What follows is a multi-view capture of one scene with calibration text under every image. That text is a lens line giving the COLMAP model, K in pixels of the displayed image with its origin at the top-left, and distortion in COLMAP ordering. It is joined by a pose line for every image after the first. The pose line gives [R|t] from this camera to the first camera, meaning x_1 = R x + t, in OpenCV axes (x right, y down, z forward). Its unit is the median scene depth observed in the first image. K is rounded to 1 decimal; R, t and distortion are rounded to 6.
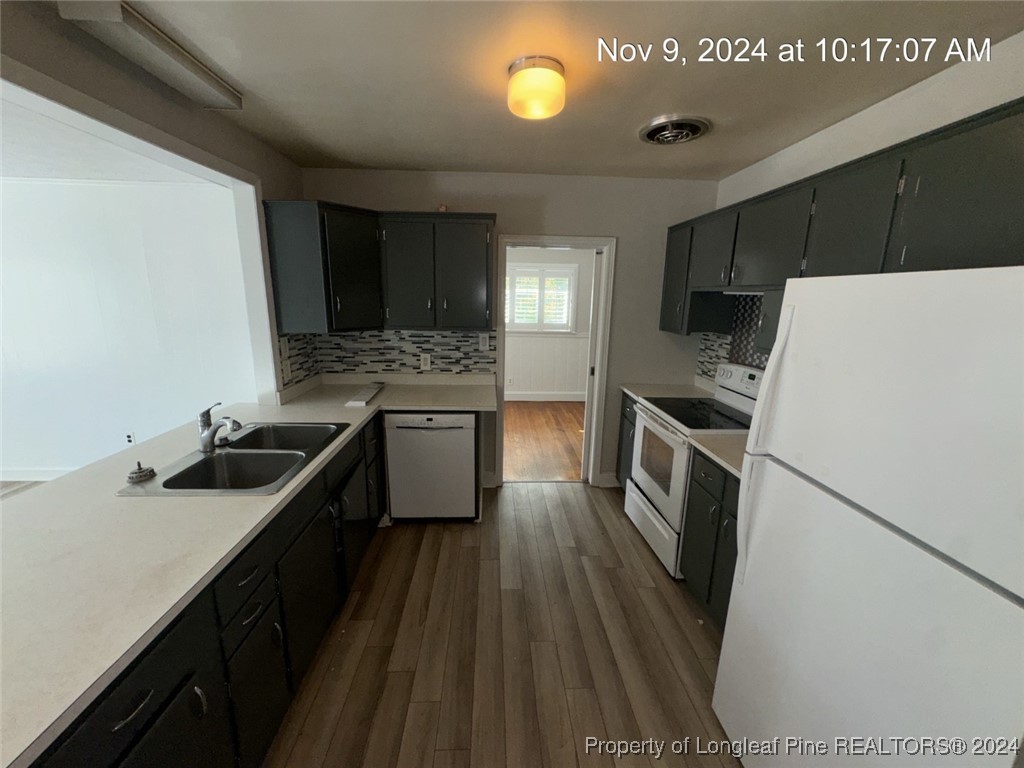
lens RADIAL K [[407.7, 0, 509.8], [0, 407.7, 382.8], [0, 0, 1]] dist [-0.001108, -0.000235]
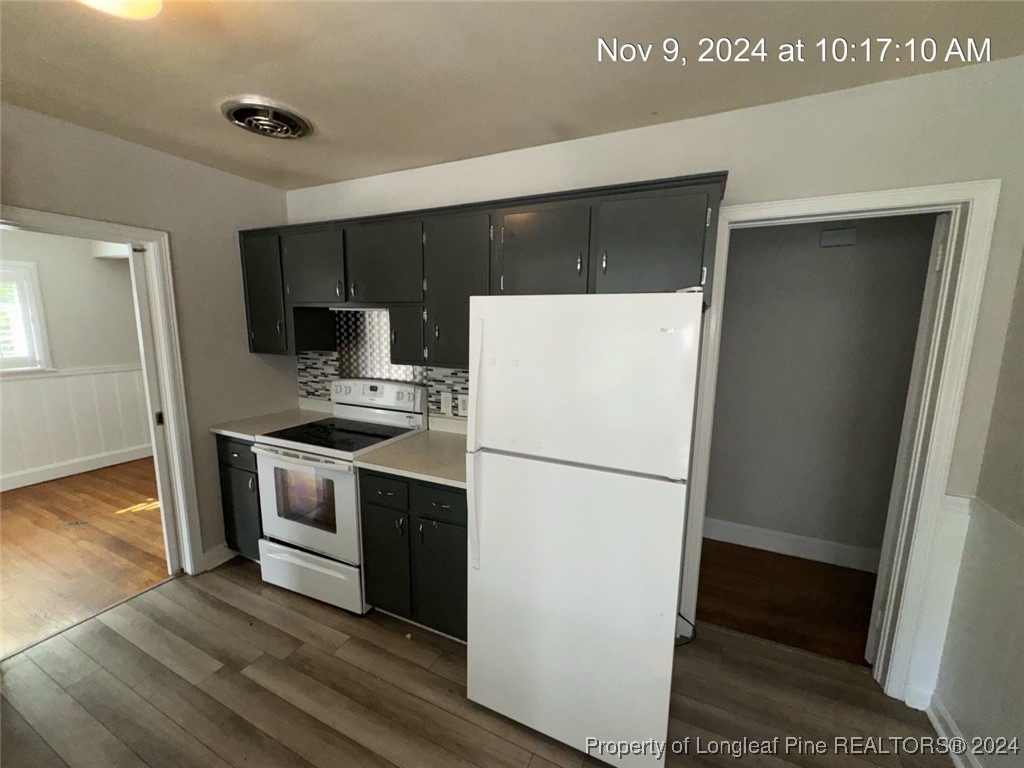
lens RADIAL K [[407.7, 0, 509.8], [0, 407.7, 382.8], [0, 0, 1]] dist [-0.001108, -0.000235]
pose [[0.468458, -0.145574, 0.871410, -0.139957], [0.182439, 0.981012, 0.065807, -0.030082], [-0.864444, 0.128151, 0.486121, 0.162026]]
